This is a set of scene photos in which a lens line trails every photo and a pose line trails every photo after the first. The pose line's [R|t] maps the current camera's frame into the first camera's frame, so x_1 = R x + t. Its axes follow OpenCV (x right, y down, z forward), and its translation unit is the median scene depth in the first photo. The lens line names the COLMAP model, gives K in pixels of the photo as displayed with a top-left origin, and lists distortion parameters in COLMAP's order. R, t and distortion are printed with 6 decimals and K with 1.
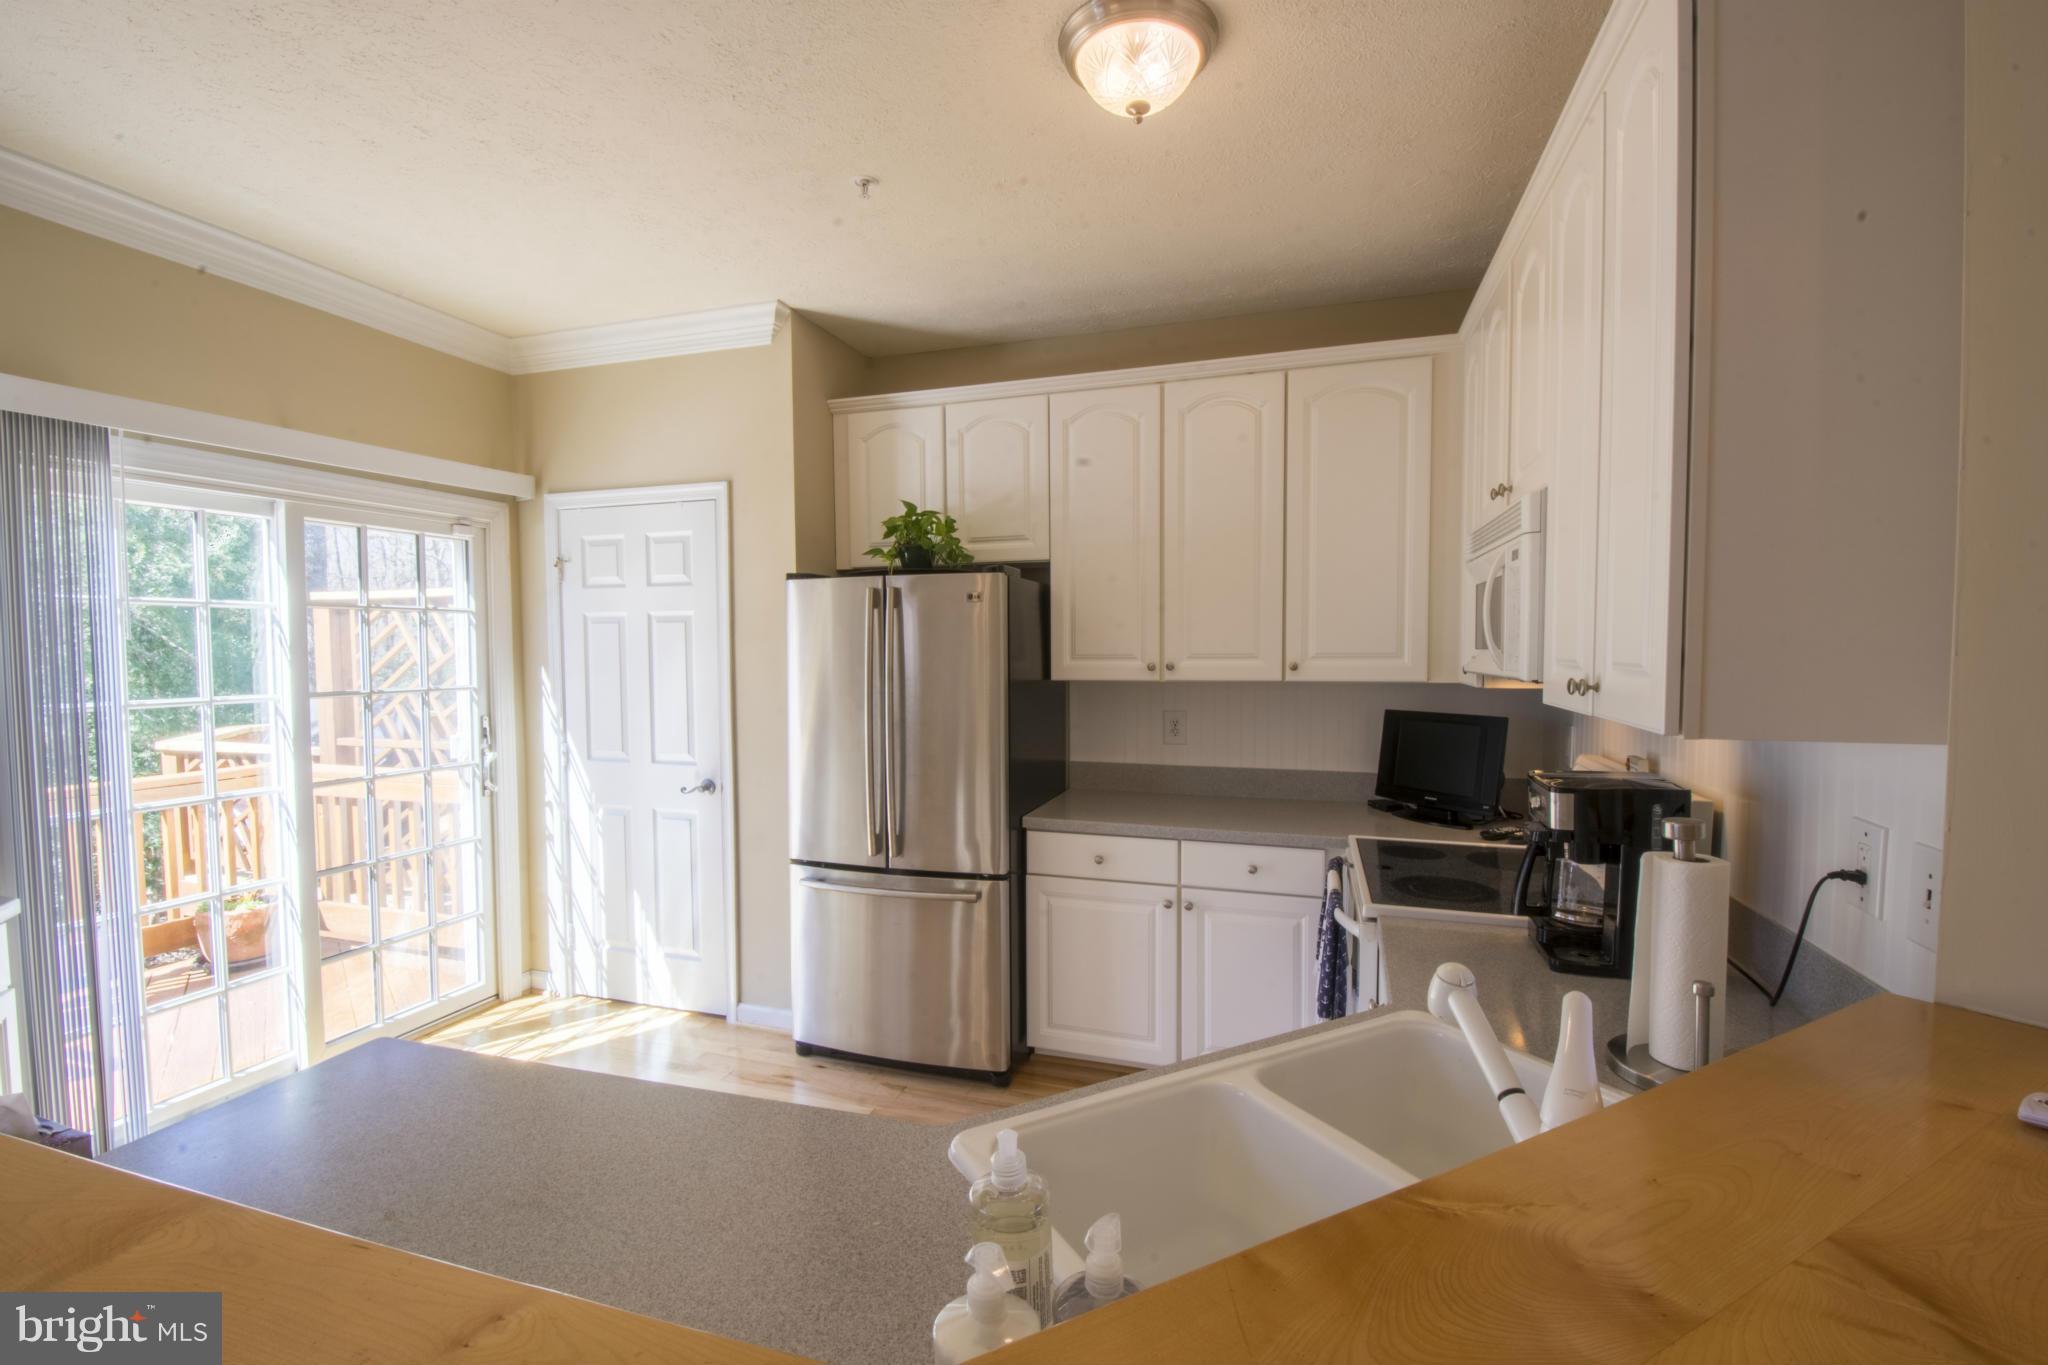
lens RADIAL K [[892.1, 0, 1019.6], [0, 892.1, 690.1], [0, 0, 1]] dist [-0.005503, -0.008532]
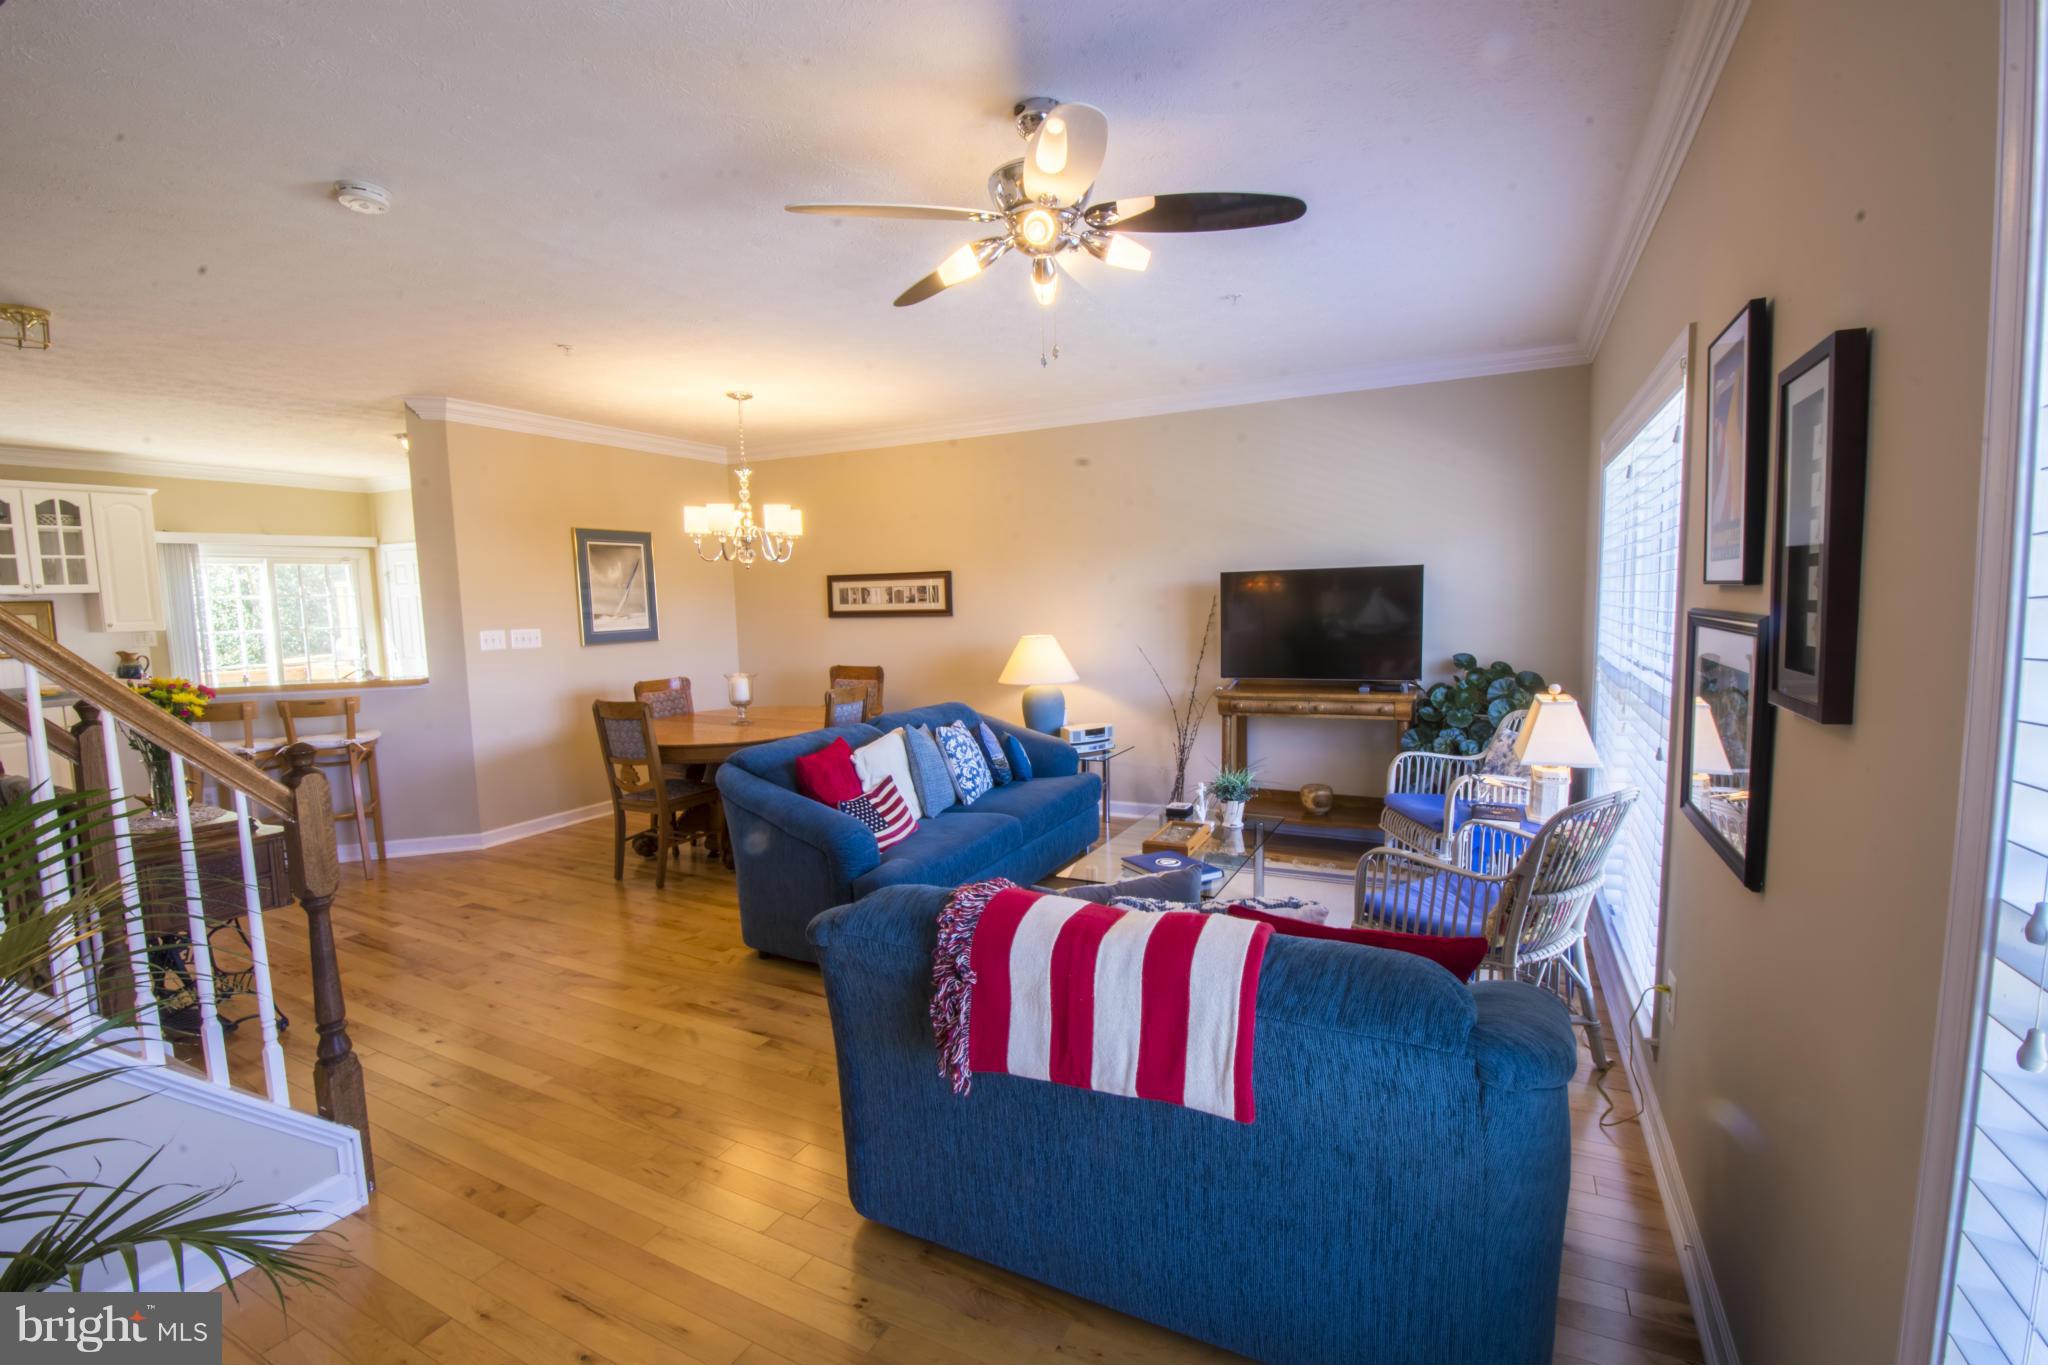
lens RADIAL K [[892.1, 0, 1013.3], [0, 892.1, 685.3], [0, 0, 1]] dist [-0.005503, -0.008532]
pose [[0.987345, 0.001859, -0.158574, 1.736329], [0.005118, 0.999037, 0.043576, 0.066410], [0.158503, -0.043836, 0.986385, -1.248220]]
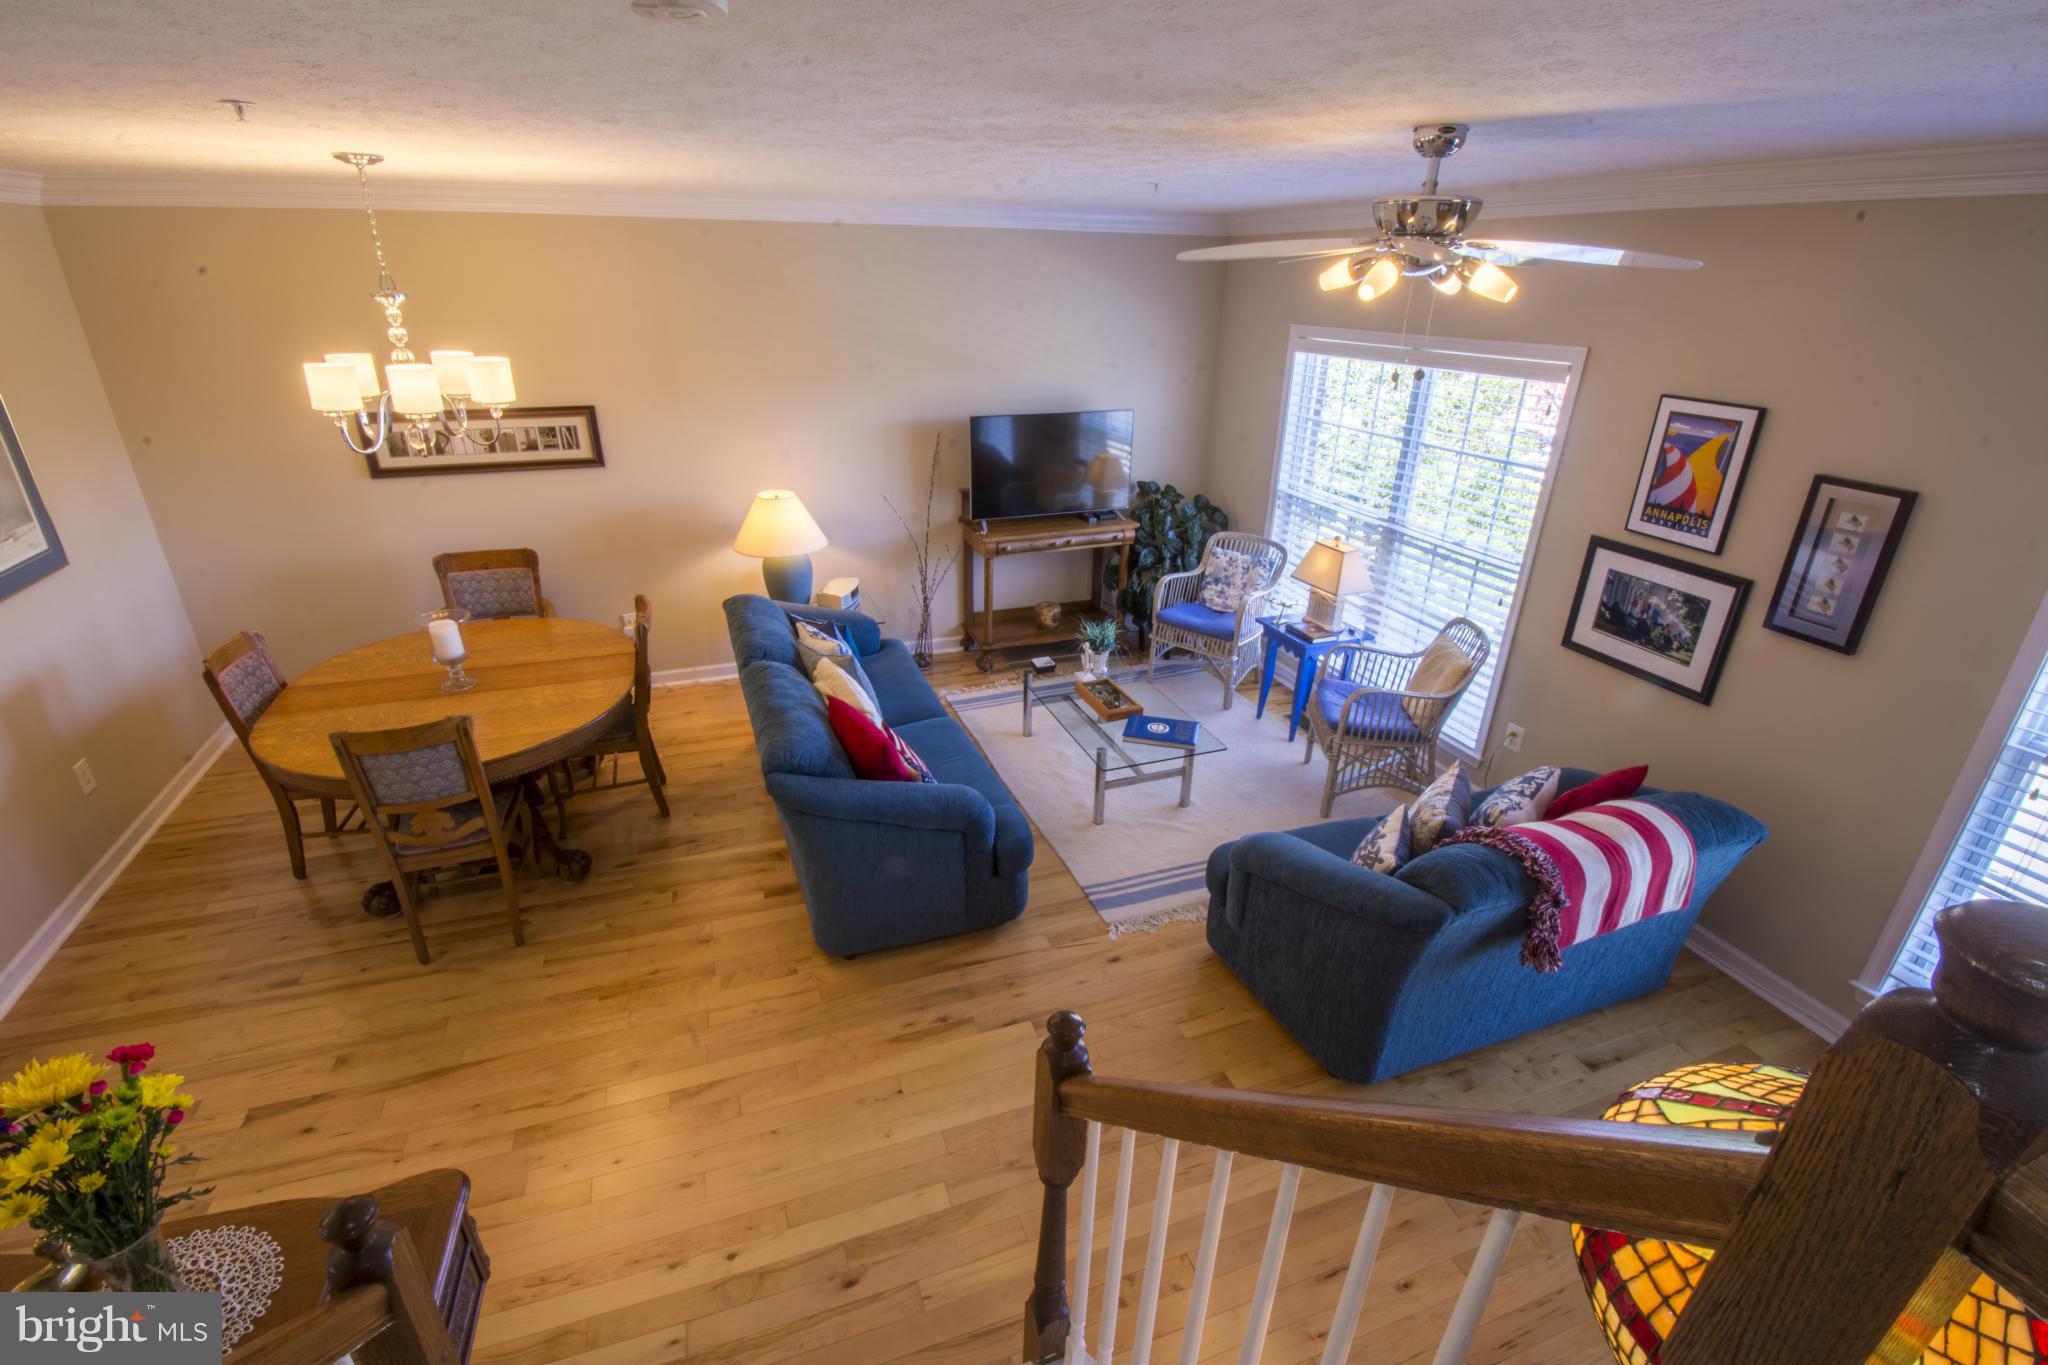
lens RADIAL K [[892.1, 0, 1016.6], [0, 892.1, 682.2], [0, 0, 1]] dist [-0.005503, -0.008532]
pose [[0.779594, -0.239590, 0.578645, 0.834465], [0.013825, 0.930290, 0.366564, -0.217543], [-0.626132, -0.277771, 0.728561, -0.965092]]
